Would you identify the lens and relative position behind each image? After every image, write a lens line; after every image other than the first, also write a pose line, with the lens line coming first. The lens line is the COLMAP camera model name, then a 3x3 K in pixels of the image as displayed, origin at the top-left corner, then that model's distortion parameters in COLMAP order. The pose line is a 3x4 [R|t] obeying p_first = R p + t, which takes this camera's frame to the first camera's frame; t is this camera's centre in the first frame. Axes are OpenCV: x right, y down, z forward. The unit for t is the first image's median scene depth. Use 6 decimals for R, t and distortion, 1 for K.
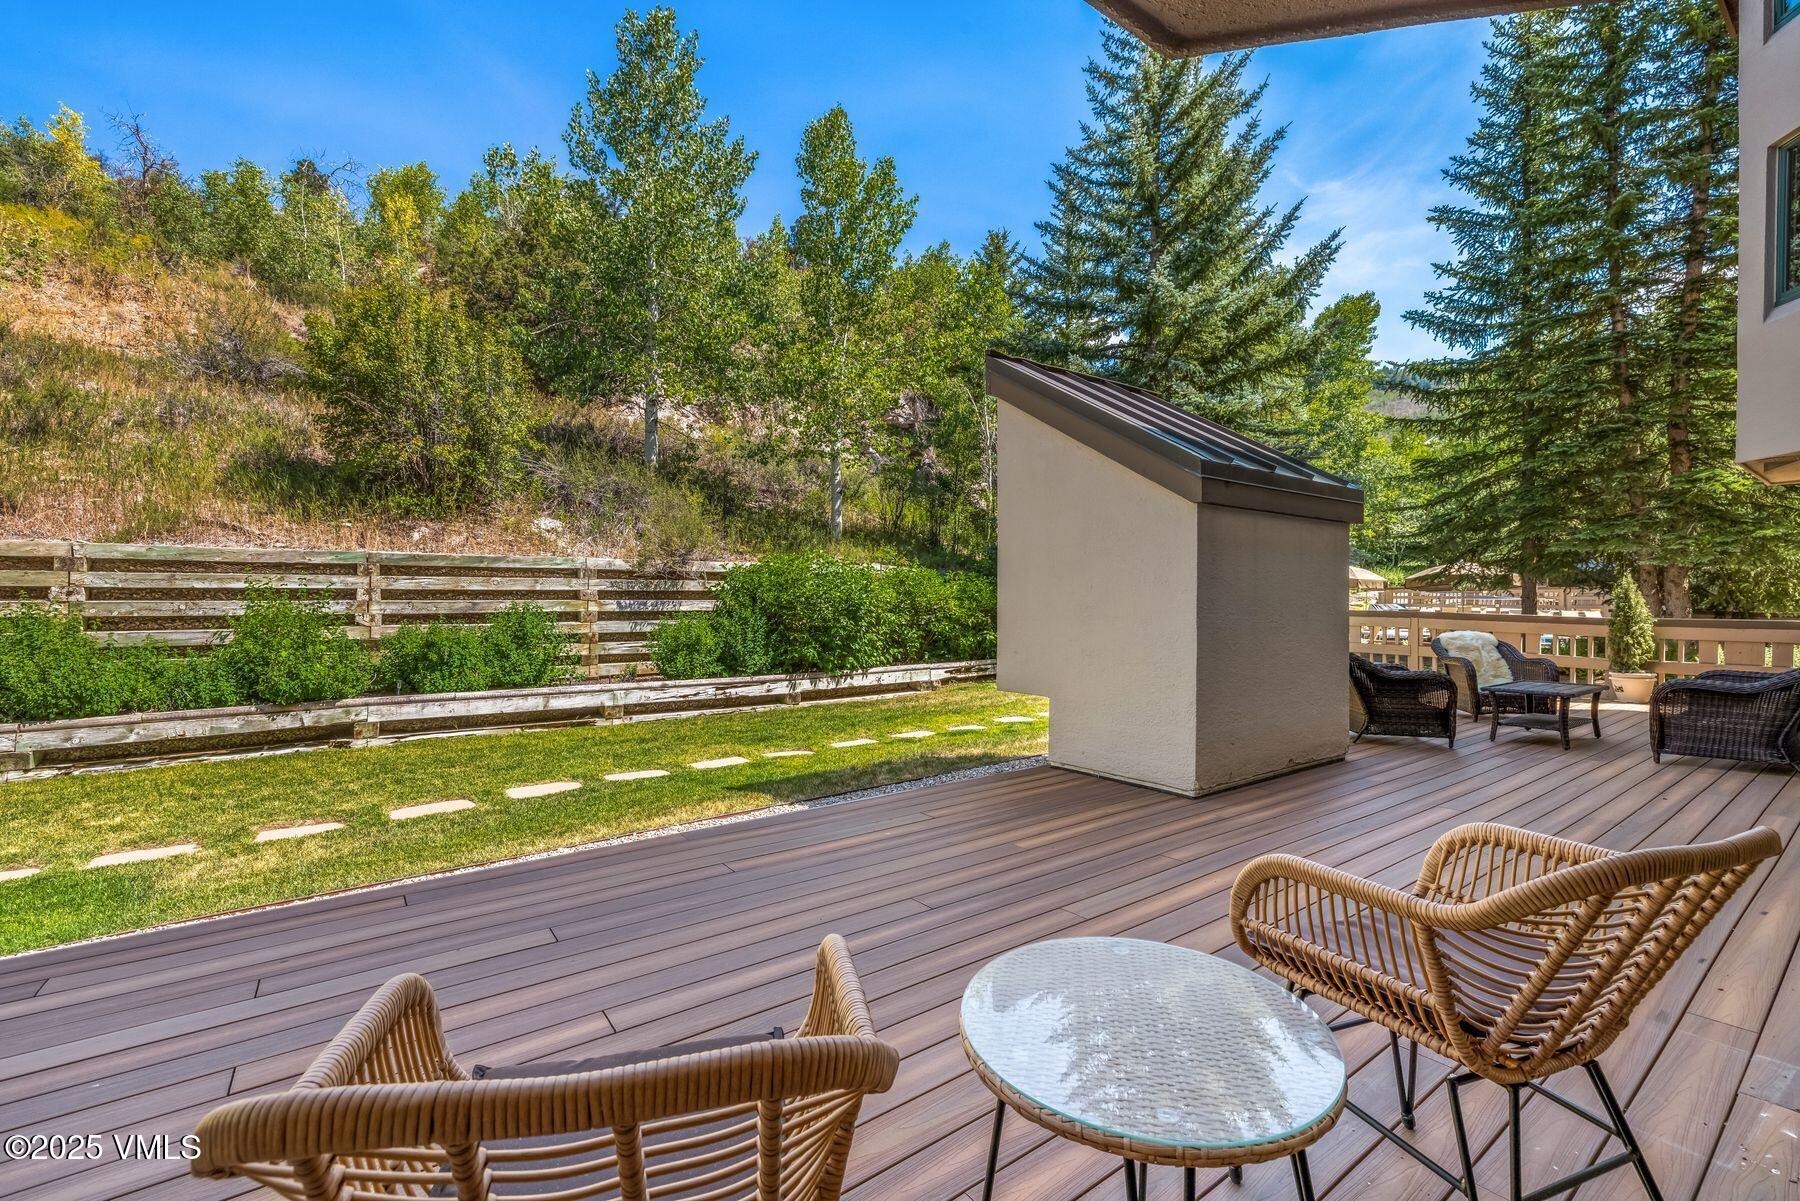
lens RADIAL K [[803.9, 0, 868.5], [0, 803.9, 589.1], [0, 0, 1]] dist [-0.001336, -0.000288]
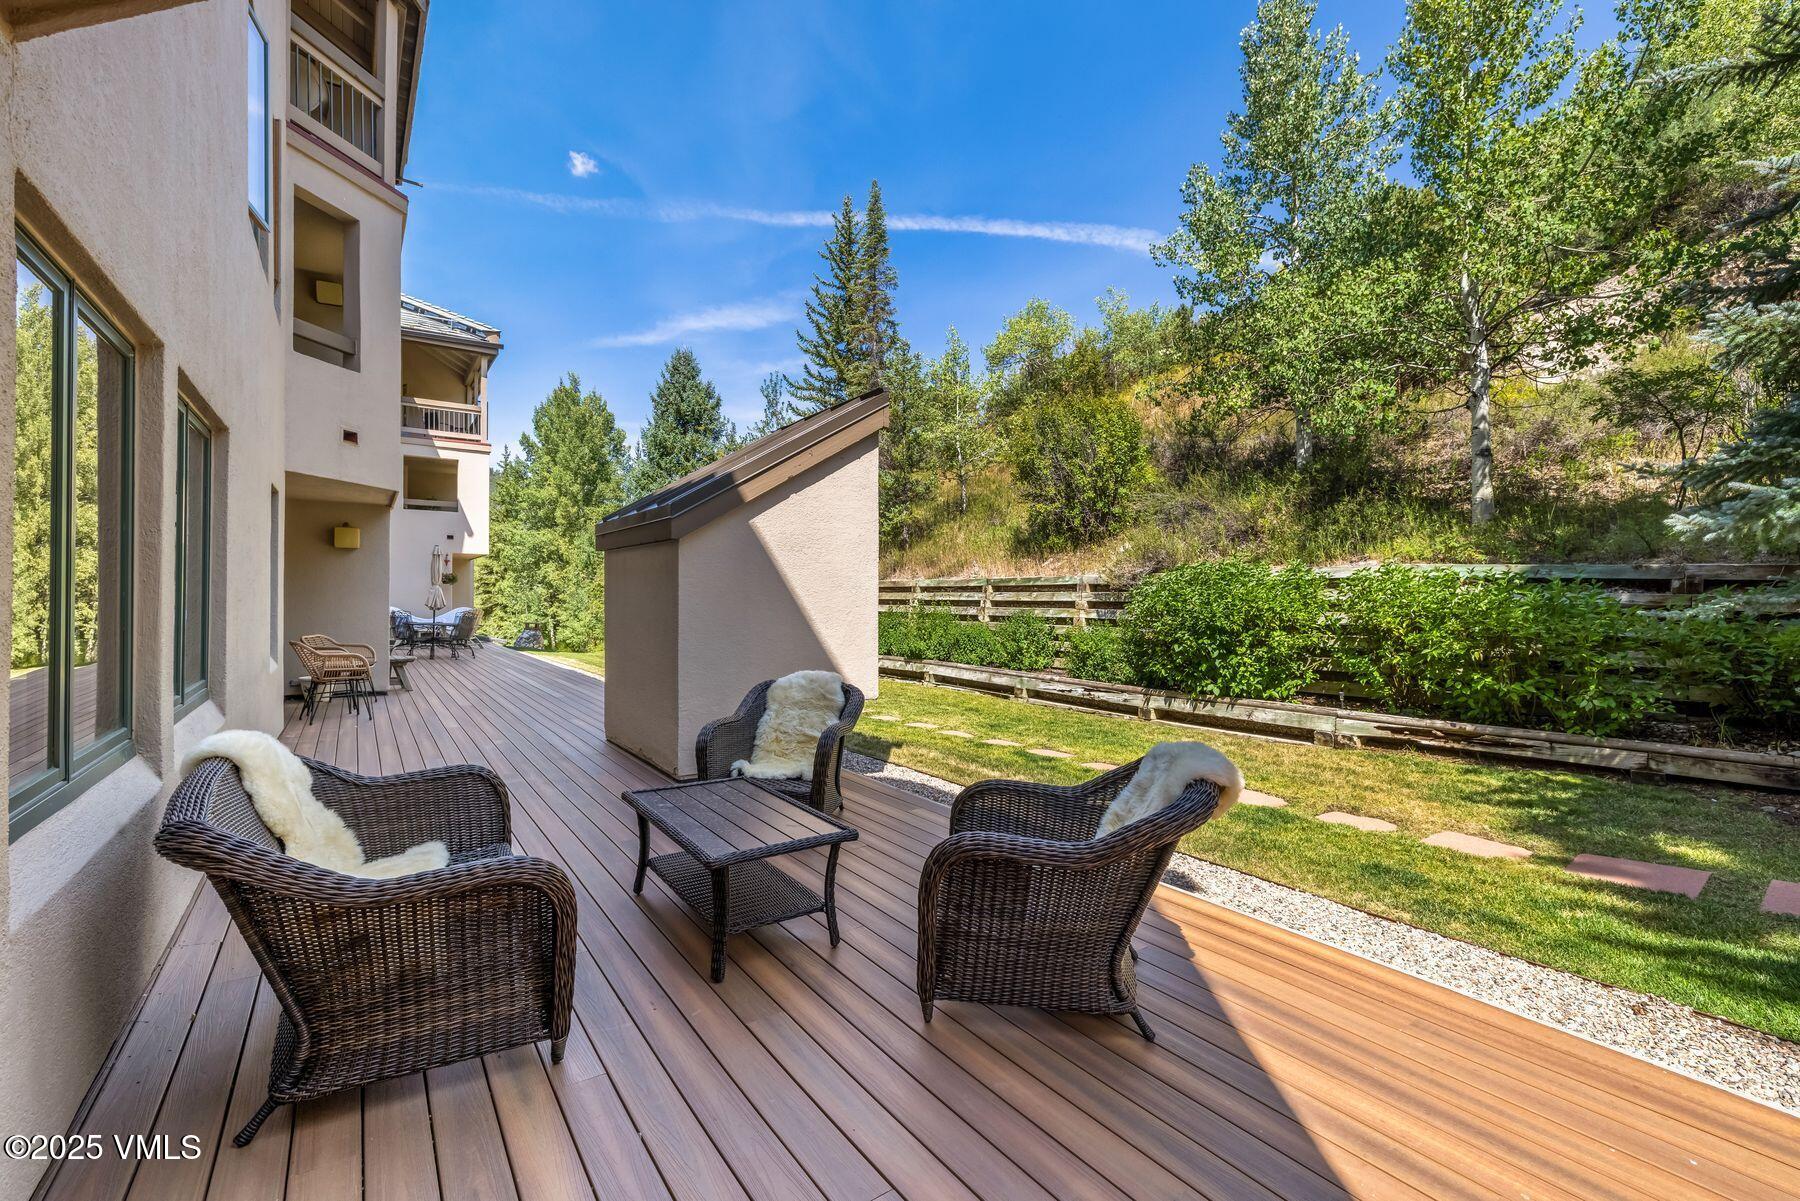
lens RADIAL K [[803.9, 0, 868.5], [0, 803.9, 589.1], [0, 0, 1]] dist [-0.001336, -0.000288]
pose [[-0.076227, -0.006489, -0.997069, 0.861118], [0.012687, 0.999892, -0.007478, -0.011185], [0.997010, -0.013220, -0.076137, 0.702826]]
